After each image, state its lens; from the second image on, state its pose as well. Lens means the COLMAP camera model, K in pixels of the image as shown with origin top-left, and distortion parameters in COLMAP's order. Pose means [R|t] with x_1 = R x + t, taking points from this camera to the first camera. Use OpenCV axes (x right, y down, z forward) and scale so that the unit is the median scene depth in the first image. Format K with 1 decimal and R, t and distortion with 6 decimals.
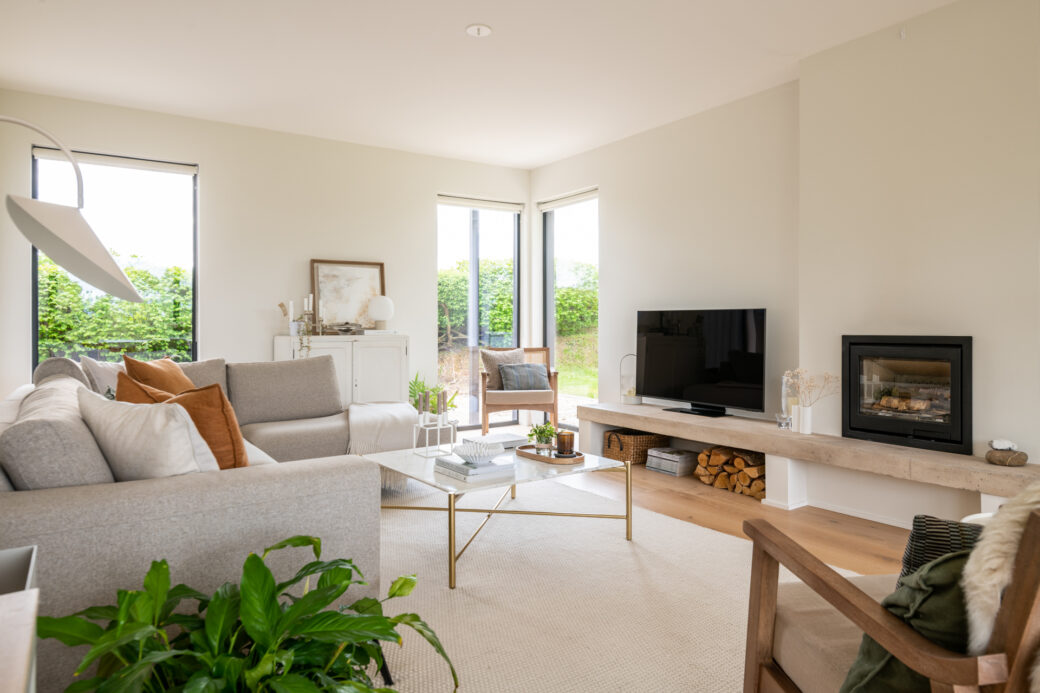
lens RADIAL K [[666.9, 0, 524.2], [0, 666.9, 339.6], [0, 0, 1]] dist [0.006419, 0.000904]
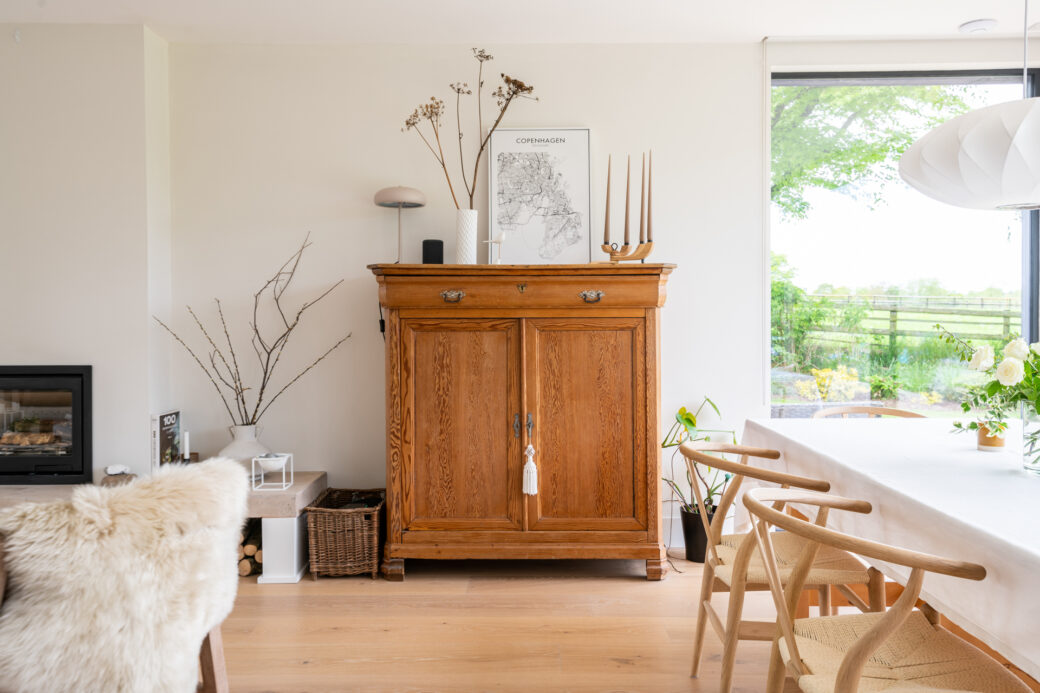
lens RADIAL K [[859.0, 0, 523.3], [0, 859.0, 329.7], [0, 0, 1]] dist [0.030361, 0.011798]
pose [[0.562767, -0.005077, 0.826600, -0.036106], [0.013503, 0.999904, -0.003052, -0.039196], [-0.826505, 0.012879, 0.562782, -0.232383]]
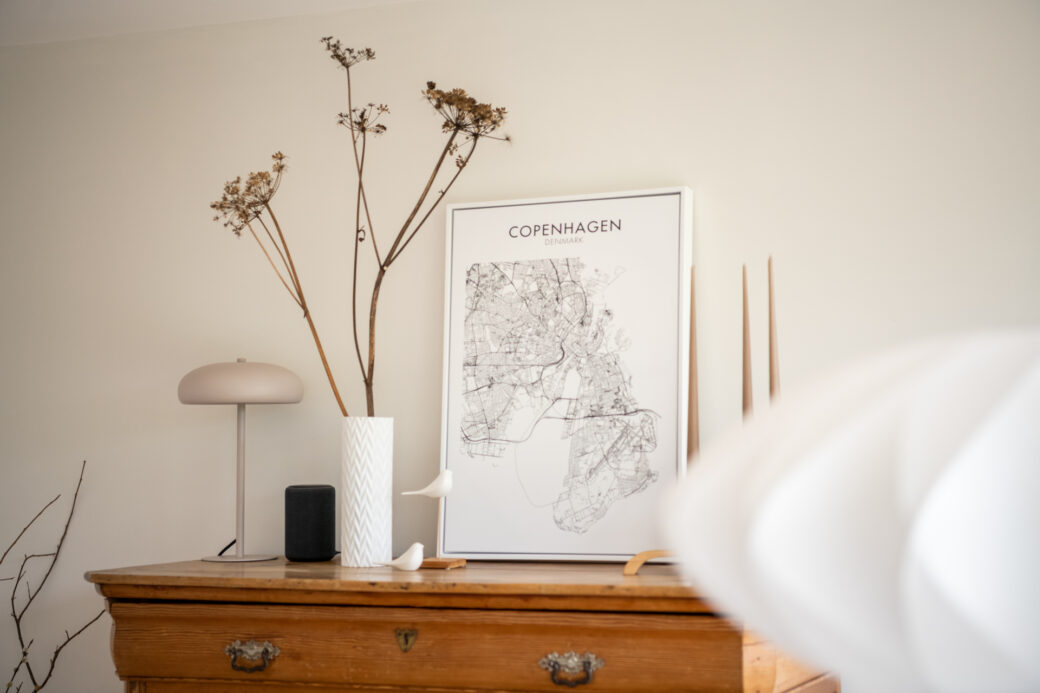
lens RADIAL K [[1867.2, 0, 521.1], [0, 1867.2, 344.8], [0, 0, 1]] dist [0.259638, 0.000000]
pose [[0.851323, 0.018704, 0.524308, 0.393967], [0.018208, 0.997709, -0.065156, -0.170418], [-0.524326, 0.065015, 0.849032, -0.434788]]
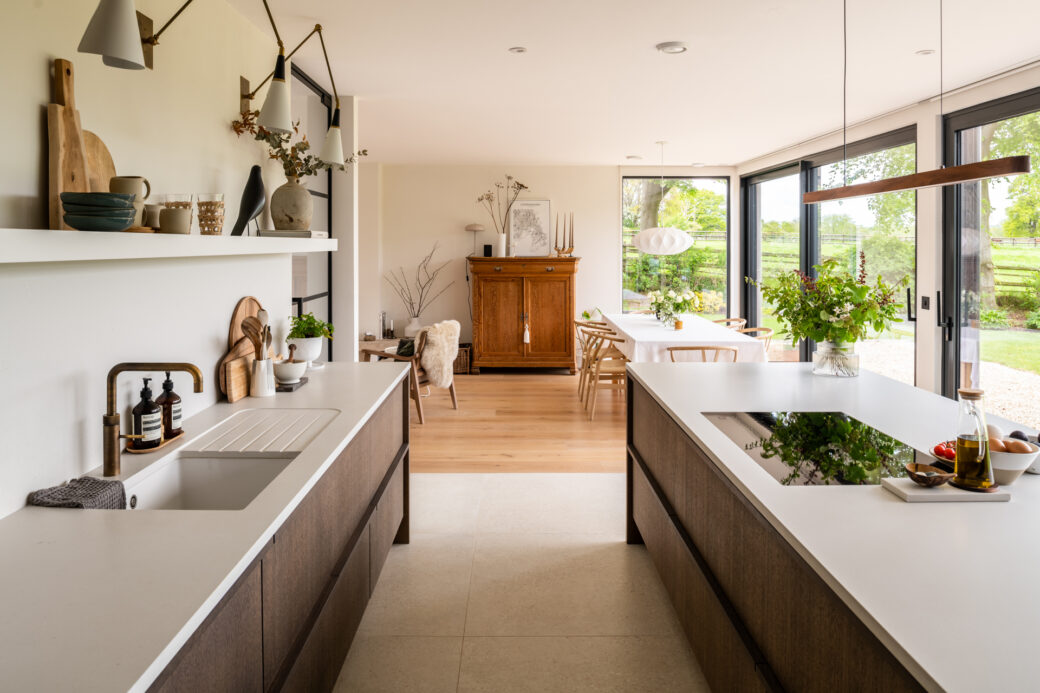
lens RADIAL K [[723.9, 0, 517.6], [0, 723.9, 269.1], [0, 0, 1]] dist [-0.015617, -0.008917]
pose [[0.551760, -0.019591, 0.833773, -1.127462], [0.010095, 0.999808, 0.016812, -0.121037], [-0.833942, -0.000860, 0.551852, -0.913802]]
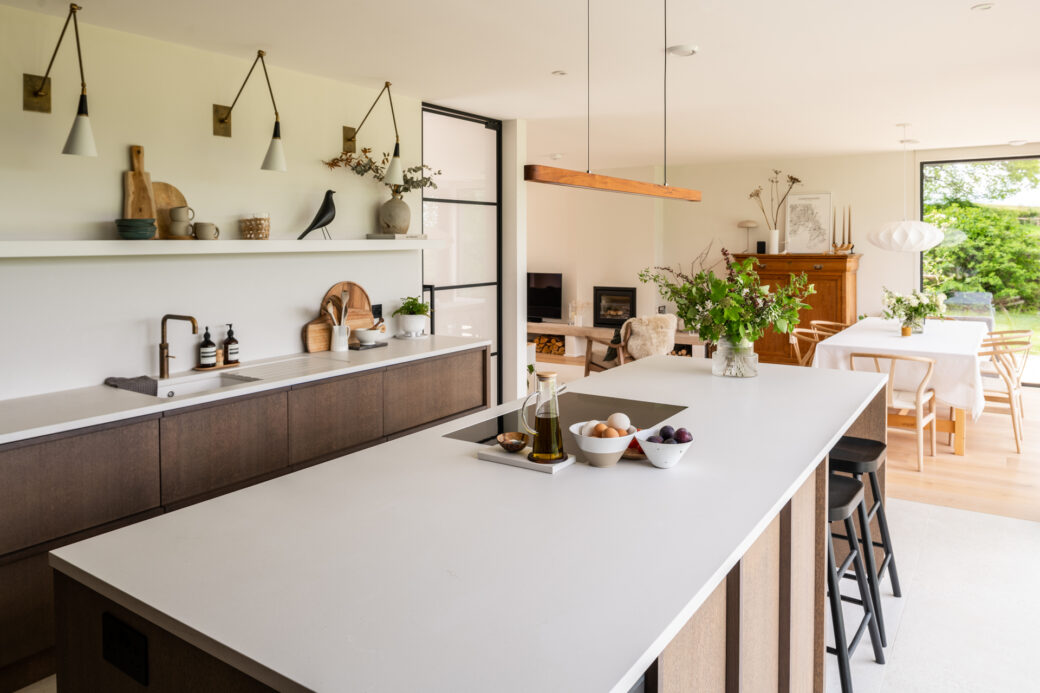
lens RADIAL K [[723.9, 0, 522.4], [0, 723.9, 268.4], [0, 0, 1]] dist [-0.015617, -0.008917]
pose [[0.927131, -0.012157, 0.374540, -0.778544], [0.006849, 0.999856, 0.015501, -0.116287], [-0.374675, -0.011806, 0.927081, -1.400480]]
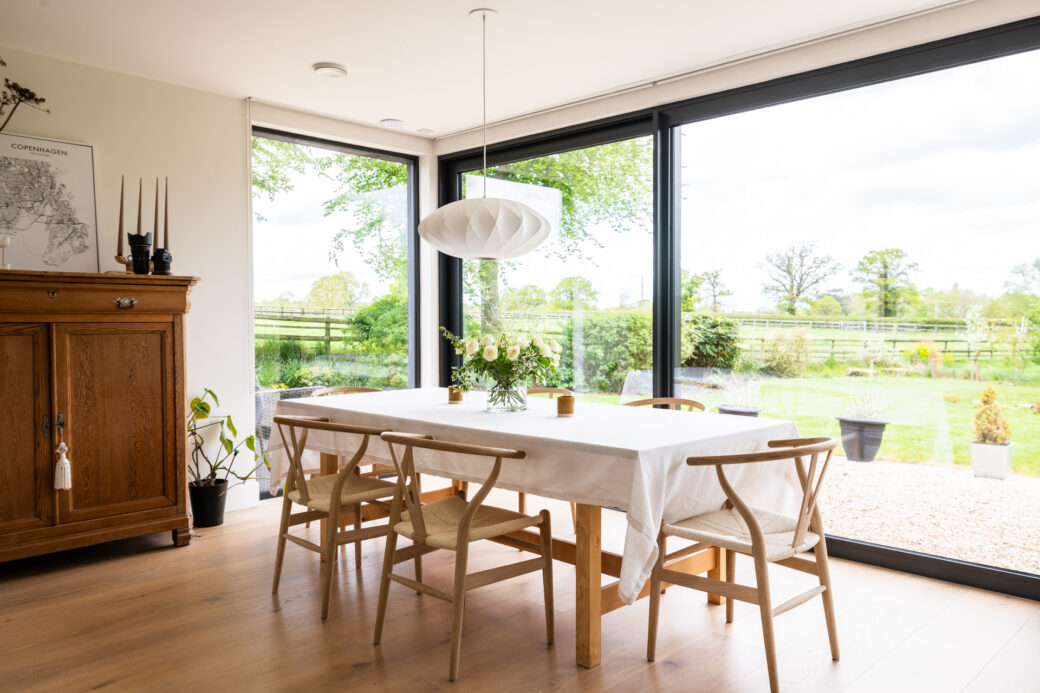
lens RADIAL K [[787.4, 0, 530.1], [0, 787.4, 340.5], [0, 0, 1]] dist [0.033072, -0.000629]
pose [[-0.204525, -0.014908, 0.978748, -0.286124], [0.021235, 0.999581, 0.019663, -0.040705], [-0.978631, 0.024806, -0.204122, -0.033864]]
